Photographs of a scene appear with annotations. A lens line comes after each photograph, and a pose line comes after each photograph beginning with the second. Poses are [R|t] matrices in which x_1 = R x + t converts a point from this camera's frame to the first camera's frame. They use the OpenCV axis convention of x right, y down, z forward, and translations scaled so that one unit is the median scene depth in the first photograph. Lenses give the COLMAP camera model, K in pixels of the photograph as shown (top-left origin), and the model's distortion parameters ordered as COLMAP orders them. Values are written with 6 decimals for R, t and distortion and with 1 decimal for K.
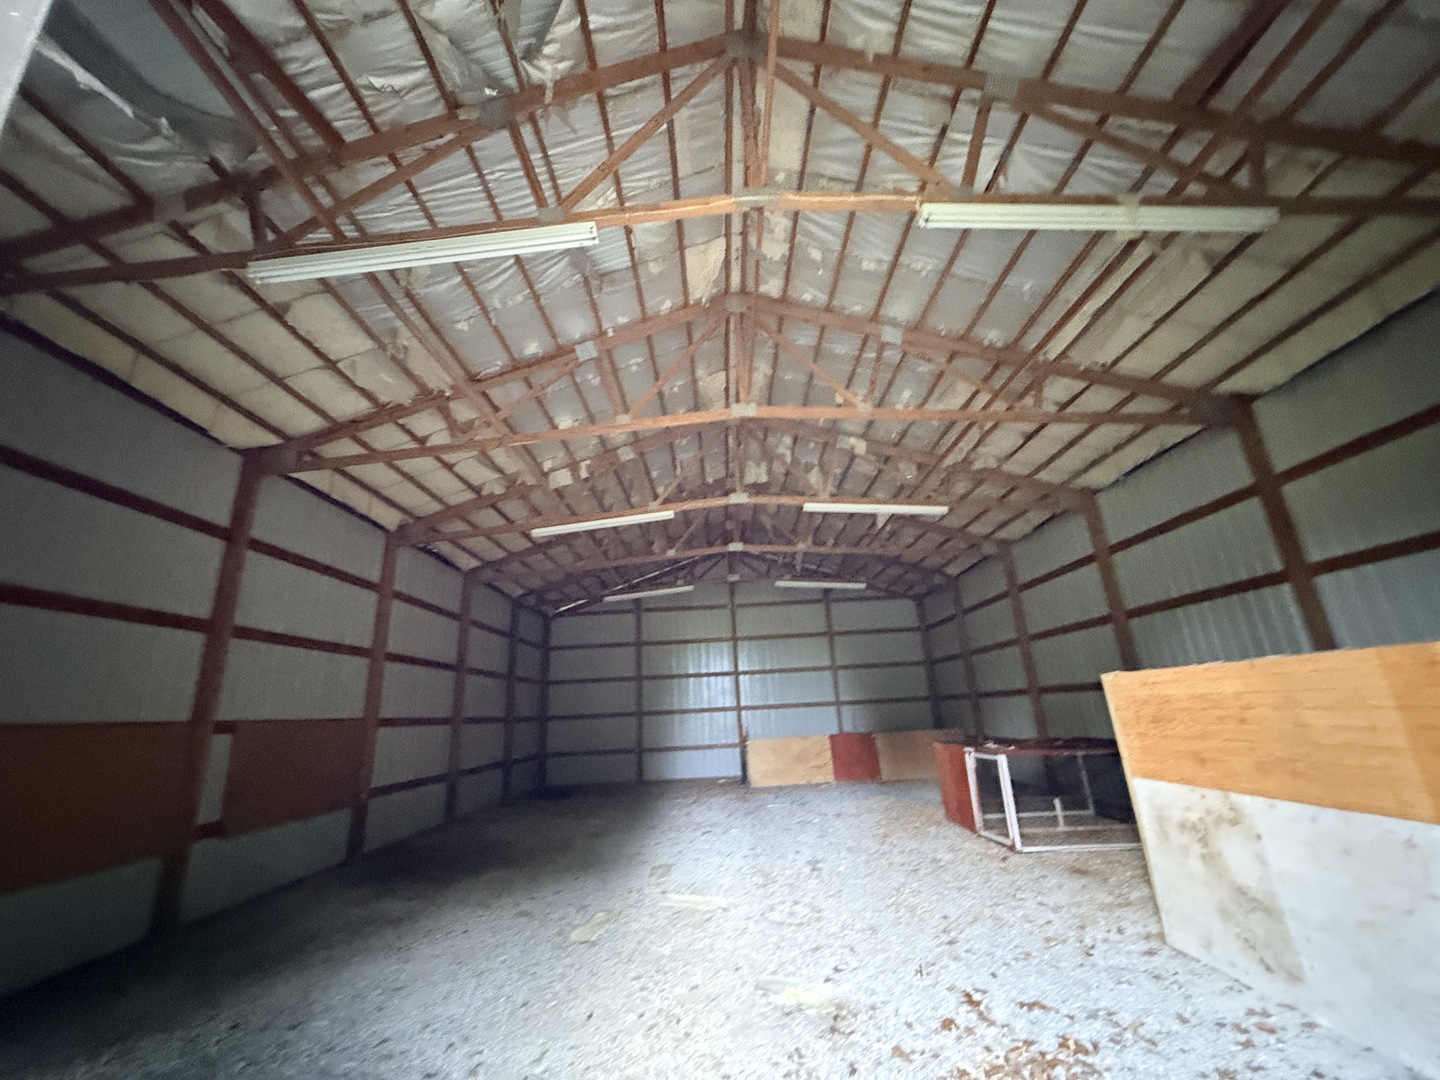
lens RADIAL K [[574.8, 0, 713.1], [0, 574.8, 540.0], [0, 0, 1]] dist [0.001430, 0.000512]
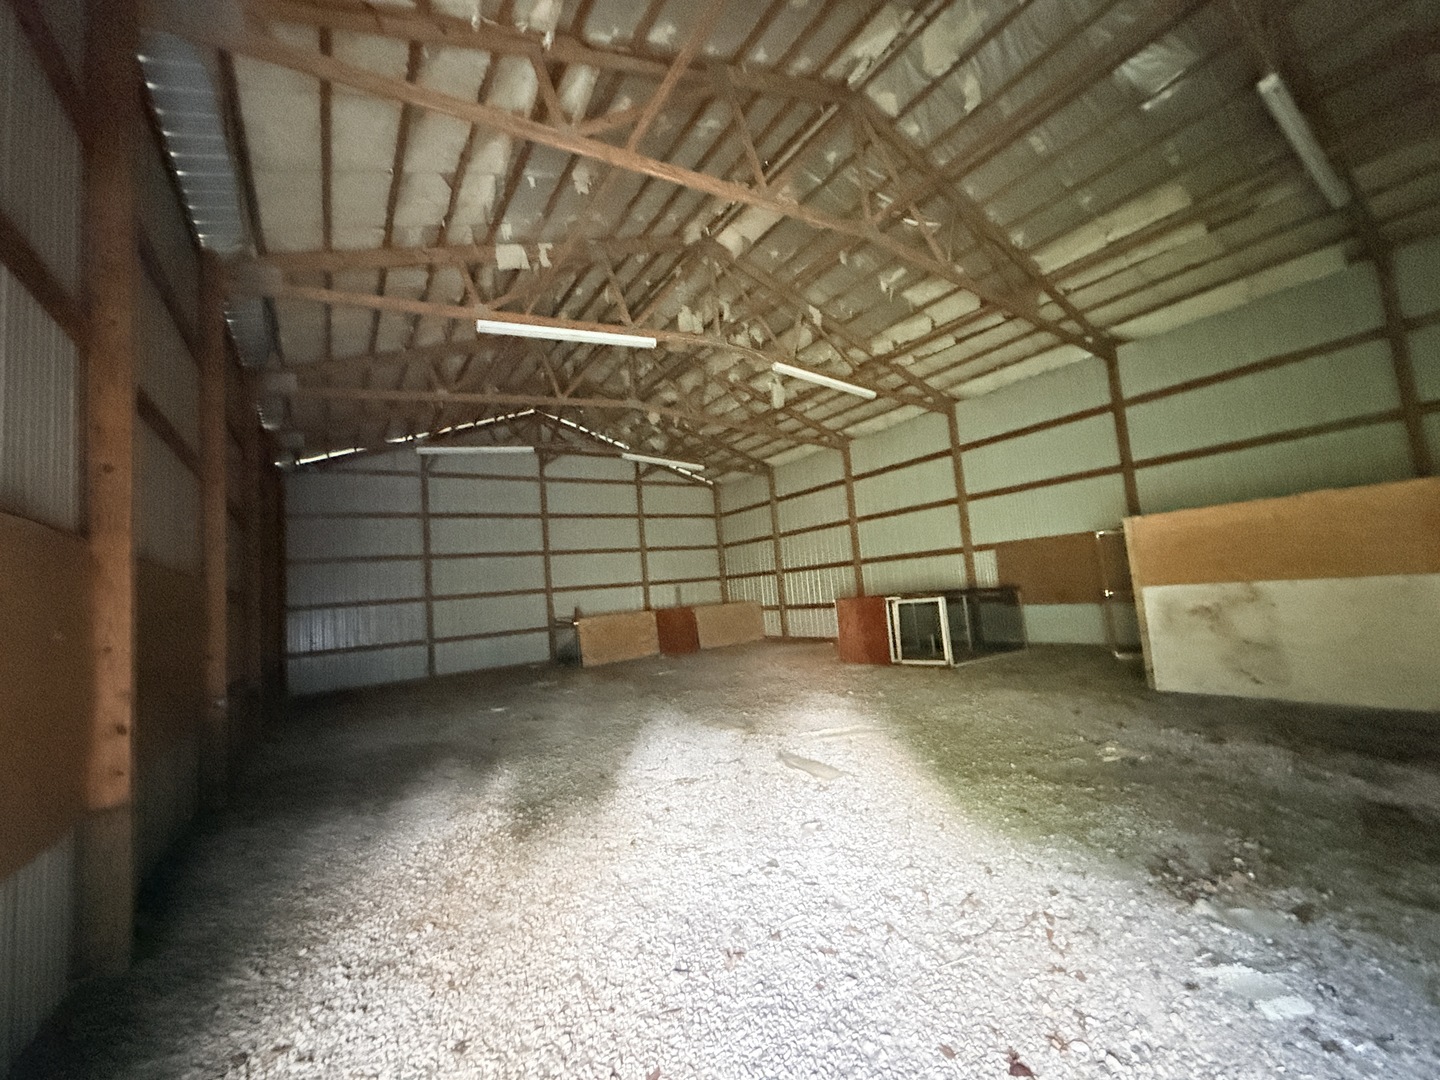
lens RADIAL K [[574.8, 0, 713.1], [0, 574.8, 540.0], [0, 0, 1]] dist [0.001430, 0.000512]
pose [[0.817443, 0.027507, 0.575352, -0.540044], [-0.120693, 0.984866, 0.124390, 0.139238], [-0.563223, -0.171123, 0.808391, 0.263583]]
